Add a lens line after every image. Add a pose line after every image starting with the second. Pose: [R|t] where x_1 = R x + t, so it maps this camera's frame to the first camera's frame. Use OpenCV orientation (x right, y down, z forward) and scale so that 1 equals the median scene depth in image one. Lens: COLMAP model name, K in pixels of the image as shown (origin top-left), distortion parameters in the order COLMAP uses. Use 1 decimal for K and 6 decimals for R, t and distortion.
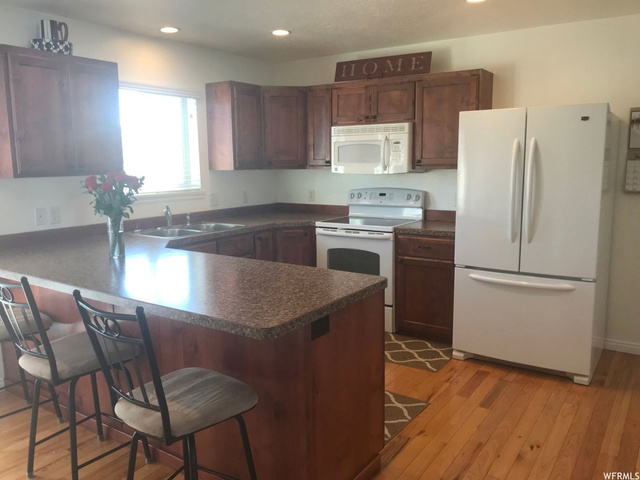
lens RADIAL K [[524.2, 0, 318.6], [0, 524.2, 239.0], [0, 0, 1]] dist [0.064189, -0.097061]
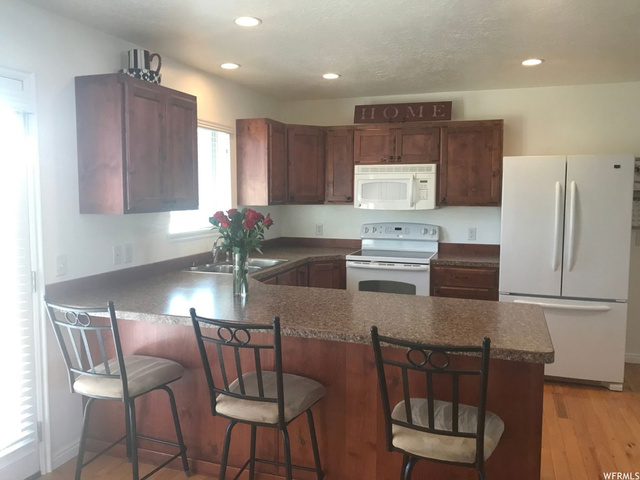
lens RADIAL K [[524.2, 0, 318.6], [0, 524.2, 239.0], [0, 0, 1]] dist [0.064189, -0.097061]
pose [[0.967069, -0.008364, 0.254378, -0.335877], [0.024007, 0.998001, -0.058453, -0.006364], [-0.253380, 0.062635, 0.965337, 0.012243]]
